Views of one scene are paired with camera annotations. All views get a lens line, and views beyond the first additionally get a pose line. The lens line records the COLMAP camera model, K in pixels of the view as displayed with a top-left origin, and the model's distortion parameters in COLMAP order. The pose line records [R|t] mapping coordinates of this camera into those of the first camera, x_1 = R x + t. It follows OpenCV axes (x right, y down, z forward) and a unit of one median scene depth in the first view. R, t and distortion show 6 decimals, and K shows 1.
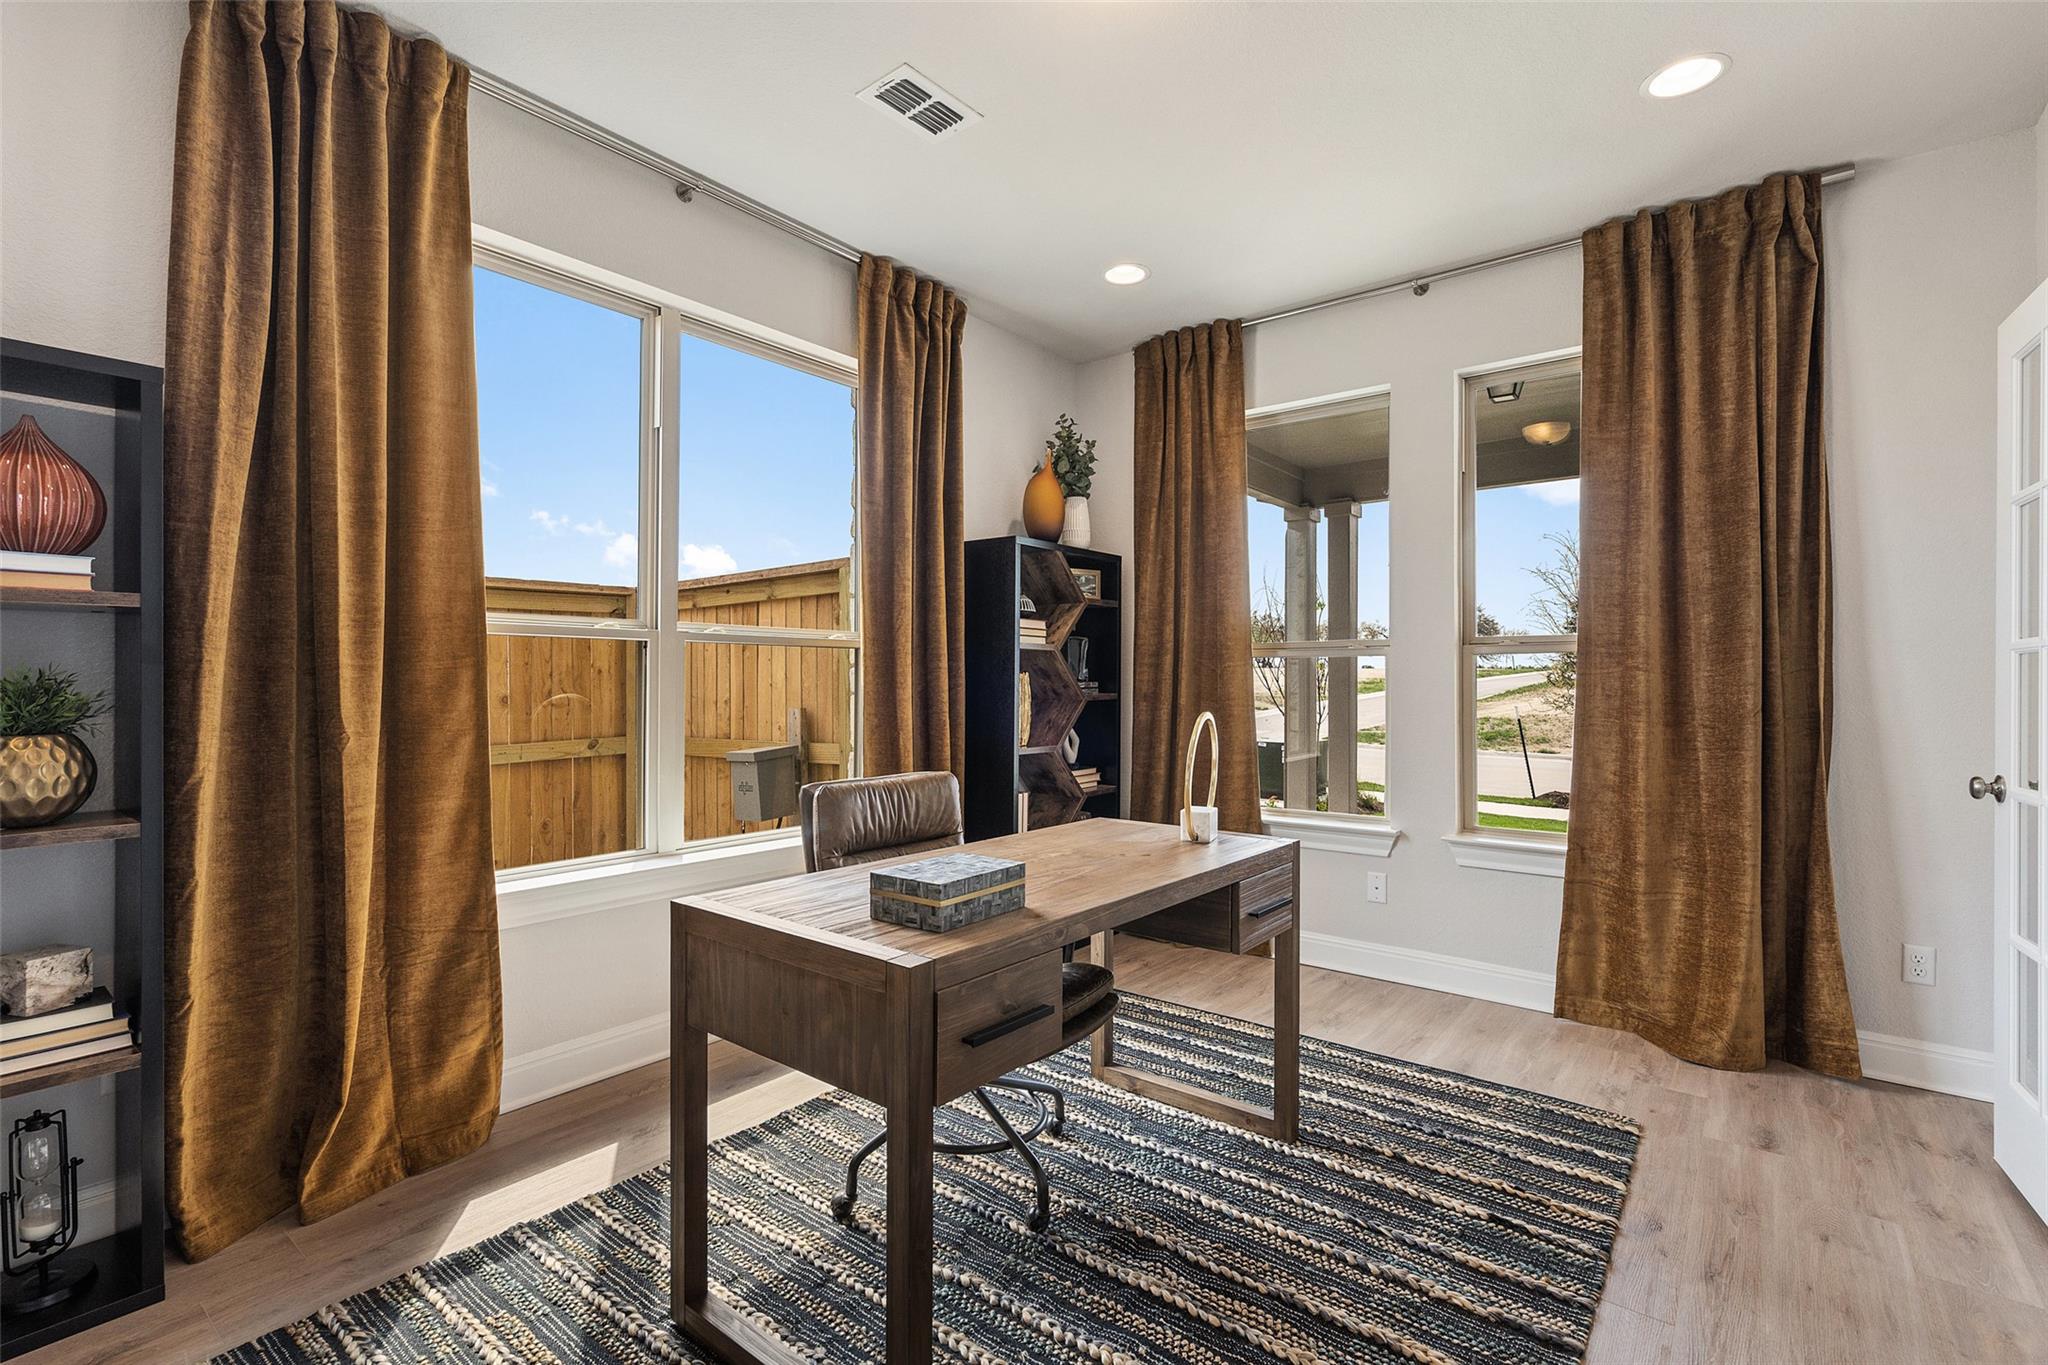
lens RADIAL K [[933.6, 0, 1014.6], [0, 933.6, 681.7], [0, 0, 1]] dist [-0.001321, 0.000278]
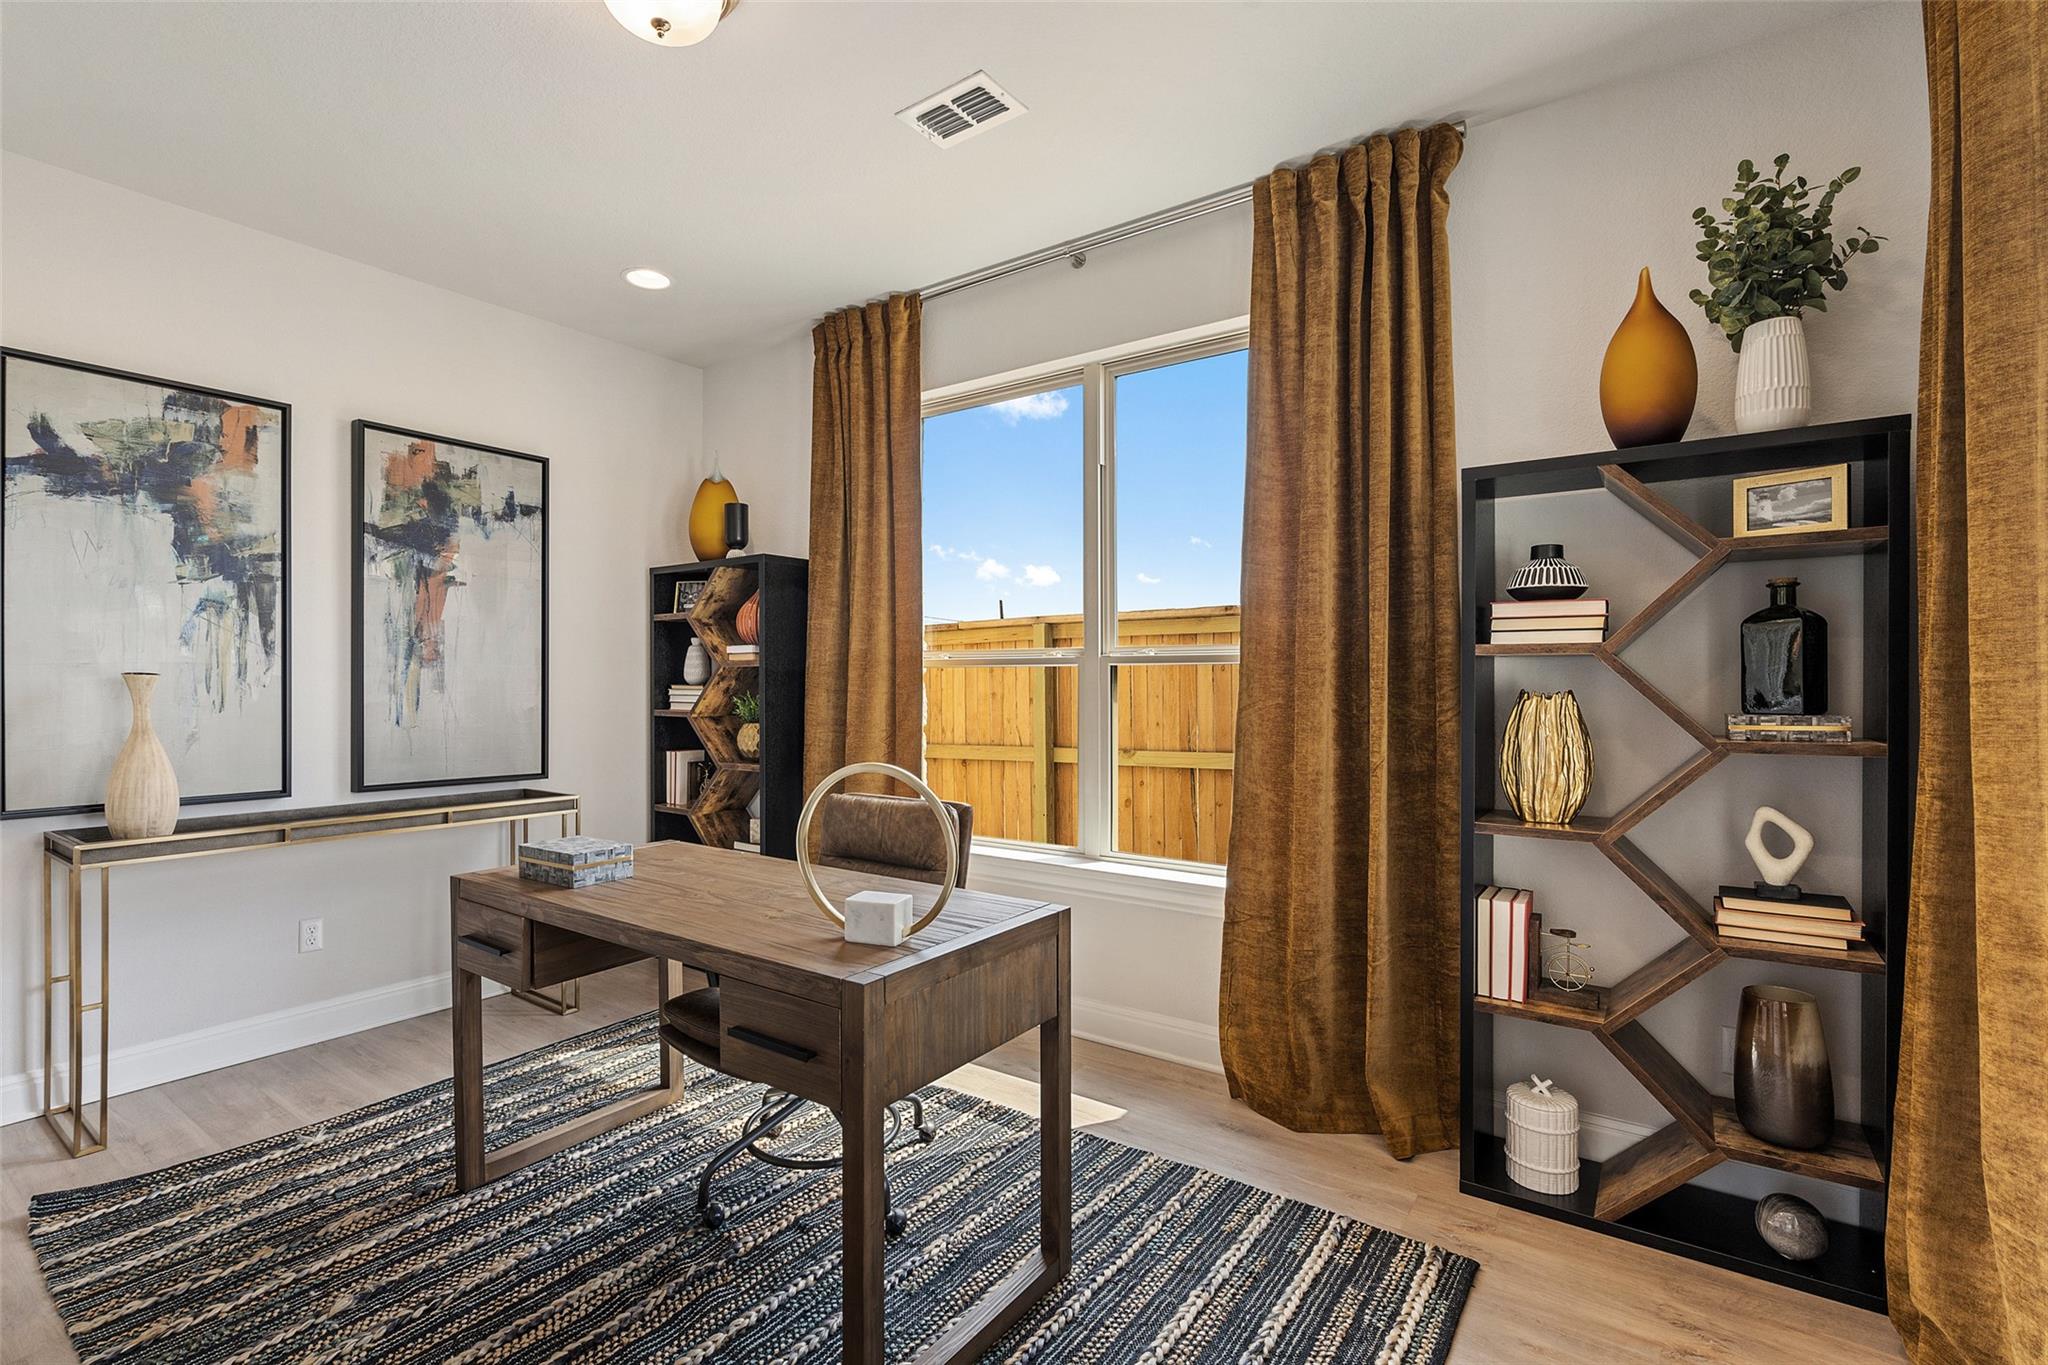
lens RADIAL K [[933.6, 0, 1014.6], [0, 933.6, 681.7], [0, 0, 1]] dist [-0.001321, 0.000278]
pose [[0.060351, -0.000503, -0.998177, 0.696579], [0.001909, 0.999998, -0.000388, -0.022385], [0.998175, -0.001882, 0.060352, 0.800418]]
